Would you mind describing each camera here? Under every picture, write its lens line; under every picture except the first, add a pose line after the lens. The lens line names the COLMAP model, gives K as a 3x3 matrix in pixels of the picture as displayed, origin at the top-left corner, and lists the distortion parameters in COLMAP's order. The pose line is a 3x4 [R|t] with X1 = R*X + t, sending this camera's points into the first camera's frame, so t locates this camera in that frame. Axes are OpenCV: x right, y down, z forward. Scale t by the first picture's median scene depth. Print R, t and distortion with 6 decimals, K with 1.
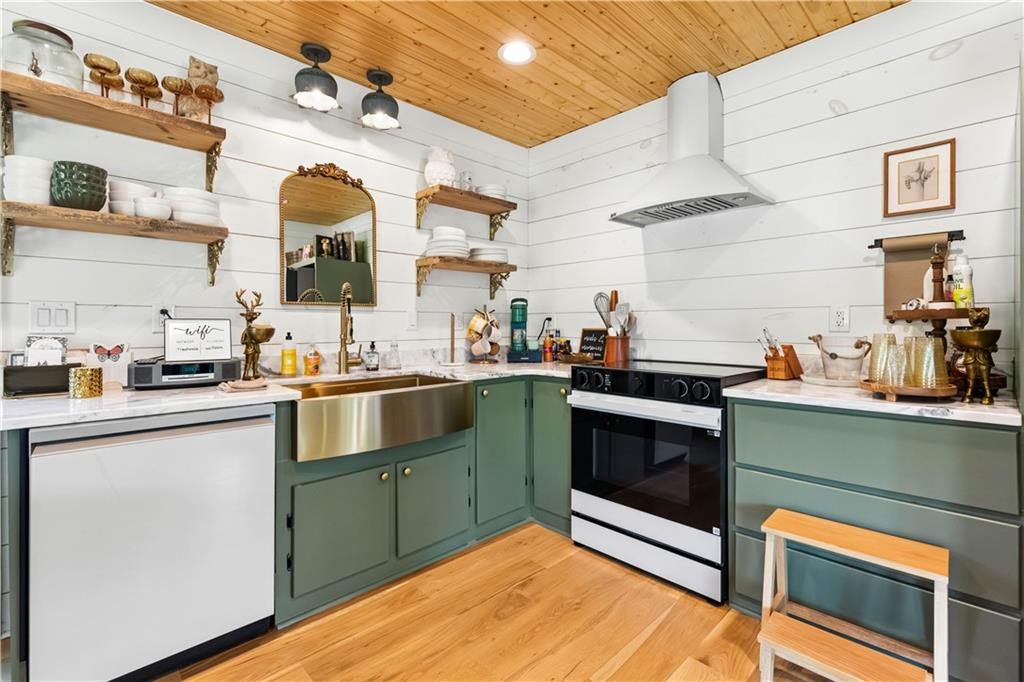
lens RADIAL K [[460.8, 0, 518.0], [0, 460.8, 328.4], [0, 0, 1]] dist [0.001967, -0.000149]
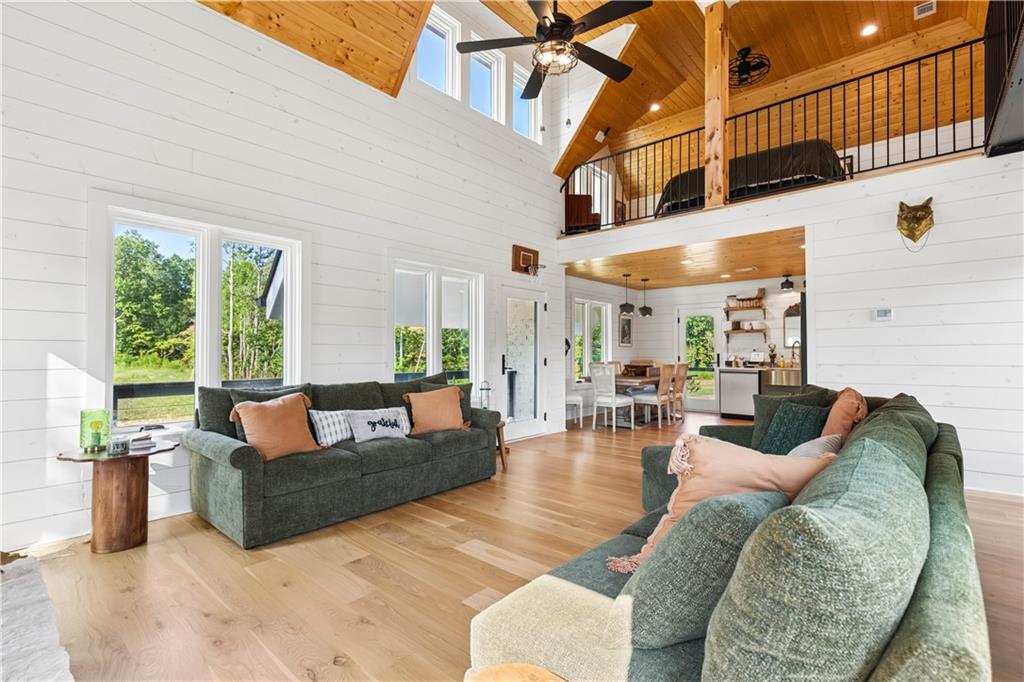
lens RADIAL K [[463.4, 0, 509.8], [0, 463.4, 348.2], [0, 0, 1]] dist [0.001838, -0.000355]
pose [[0.067406, -0.007681, -0.997696, 2.724200], [-0.003393, 0.999963, -0.007928, -0.008986], [0.997720, 0.003919, 0.067377, -1.245377]]
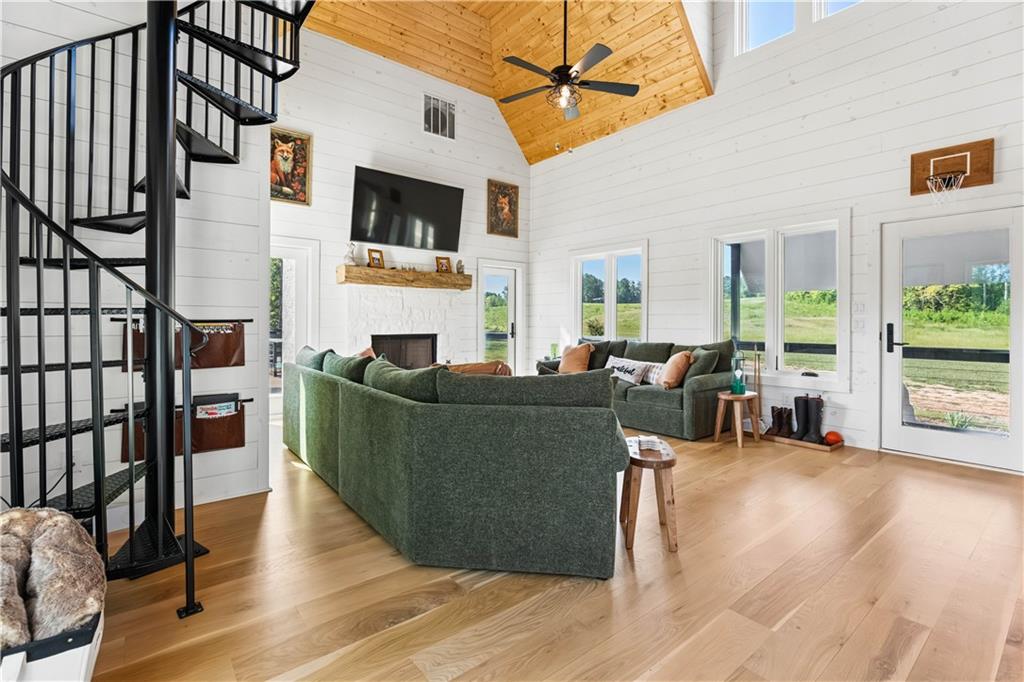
lens RADIAL K [[475.1, 0, 516.5], [0, 475.1, 321.4], [0, 0, 1]] dist [-0.000955, 0.000081]
pose [[-0.995828, 0.000719, 0.091248, 1.474402], [0.000920, 0.999997, 0.002159, -0.008602], [-0.091246, 0.002234, -0.995826, 0.734090]]
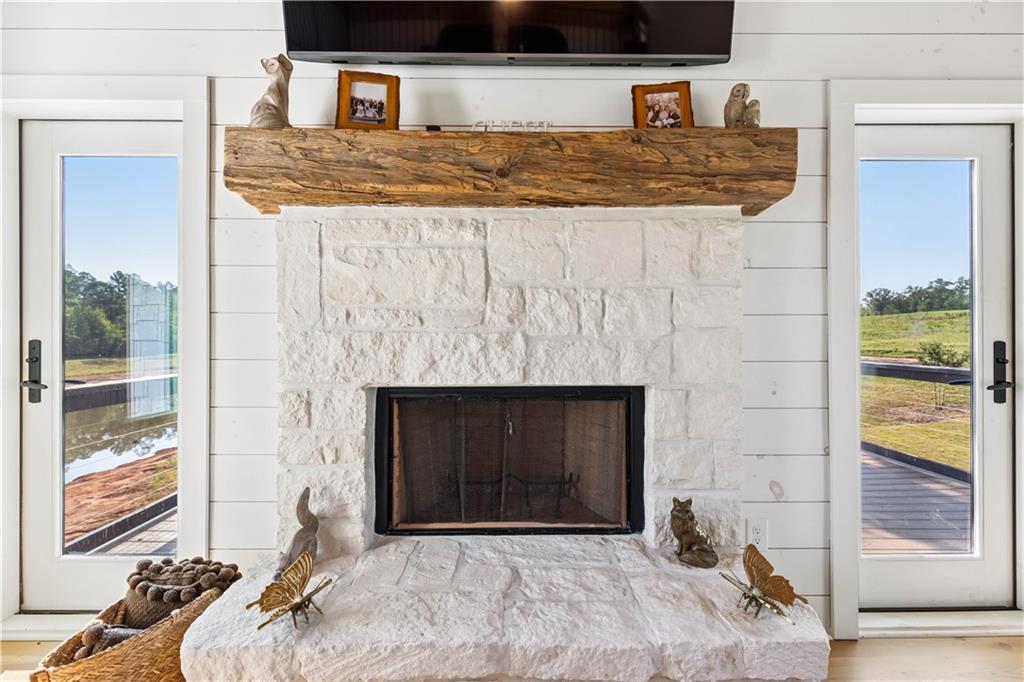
lens RADIAL K [[462.8, 0, 512.7], [0, 462.8, 335.7], [0, 0, 1]] dist [0.001483, 0.000026]
pose [[-0.719122, 0.007394, 0.694844, 1.843974], [0.006537, 0.999971, -0.003876, -0.004711], [-0.694853, 0.001755, -0.719150, -1.360847]]
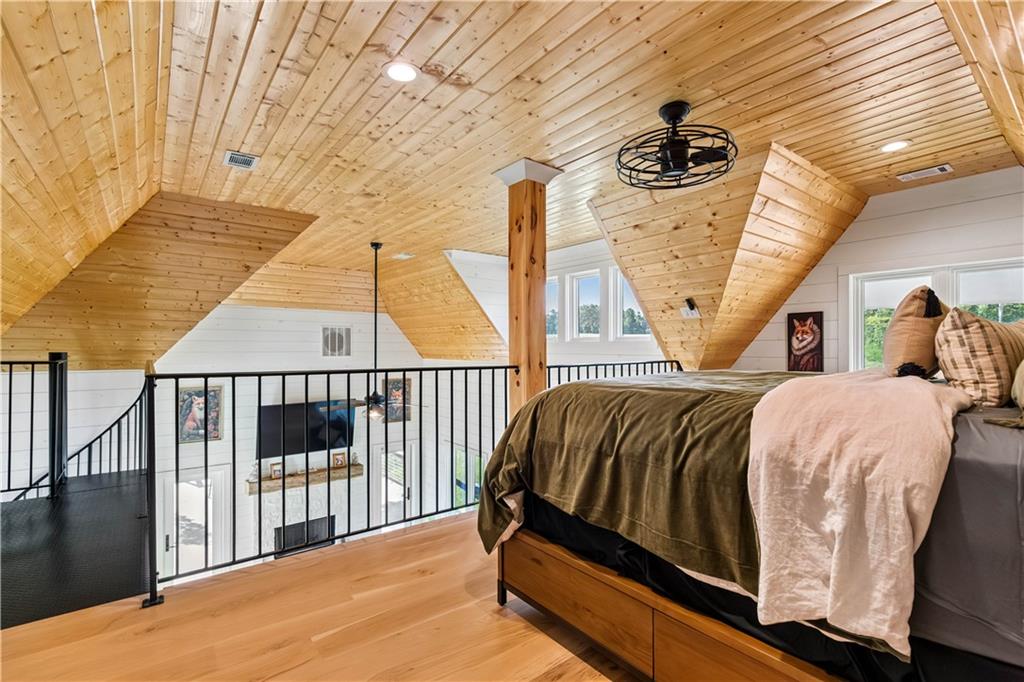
lens RADIAL K [[475.3, 0, 523.0], [0, 475.3, 344.8], [0, 0, 1]] dist [-0.002646, -0.000423]
pose [[-0.994820, 0.006193, 0.101460, 0.436236], [0.006291, 0.999980, 0.000646, -1.181548], [-0.101453, 0.001281, -0.994839, 1.364679]]
